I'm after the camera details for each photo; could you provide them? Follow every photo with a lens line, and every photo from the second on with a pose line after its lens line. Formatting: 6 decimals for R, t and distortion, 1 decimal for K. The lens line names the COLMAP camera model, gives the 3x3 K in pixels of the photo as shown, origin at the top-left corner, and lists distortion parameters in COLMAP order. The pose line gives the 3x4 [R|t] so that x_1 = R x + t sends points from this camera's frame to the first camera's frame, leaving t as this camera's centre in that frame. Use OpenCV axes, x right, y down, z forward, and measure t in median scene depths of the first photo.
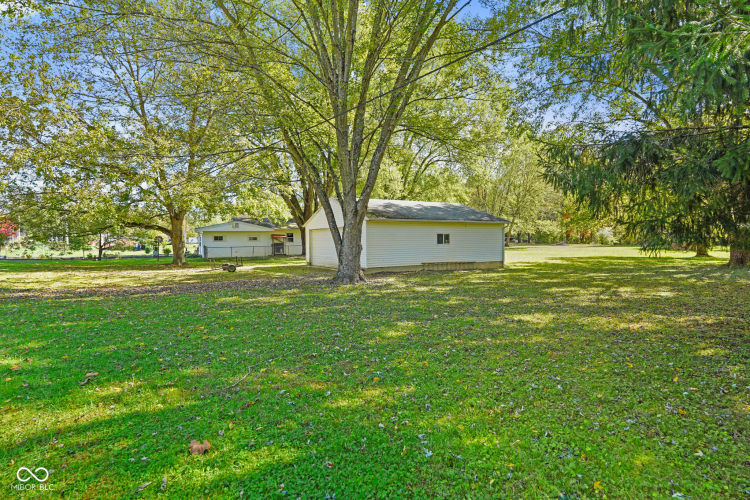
lens RADIAL K [[401.6, 0, 376.5], [0, 401.6, 252.2], [0, 0, 1]] dist [0.000045, -0.000074]
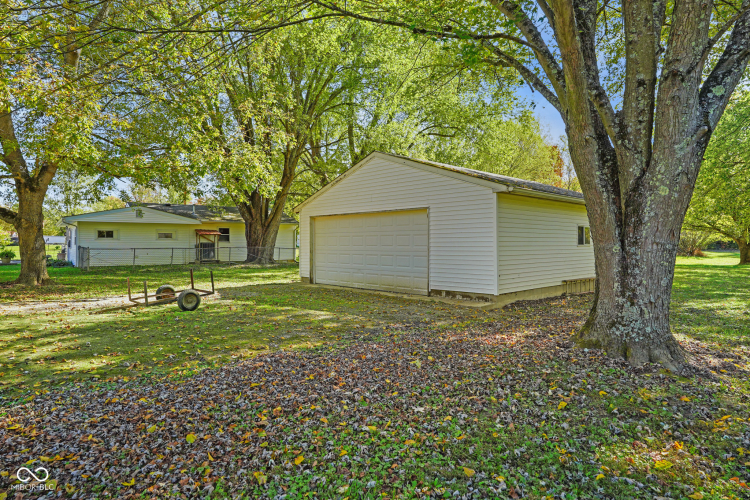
lens RADIAL K [[455.2, 0, 373.6], [0, 455.2, 247.1], [0, 0, 1]] dist [0.002543, 0.001127]
pose [[0.981583, 0.006549, 0.190926, -0.127813], [-0.002602, 0.999778, -0.020918, -0.002031], [-0.191020, 0.020036, 0.981382, 0.249139]]
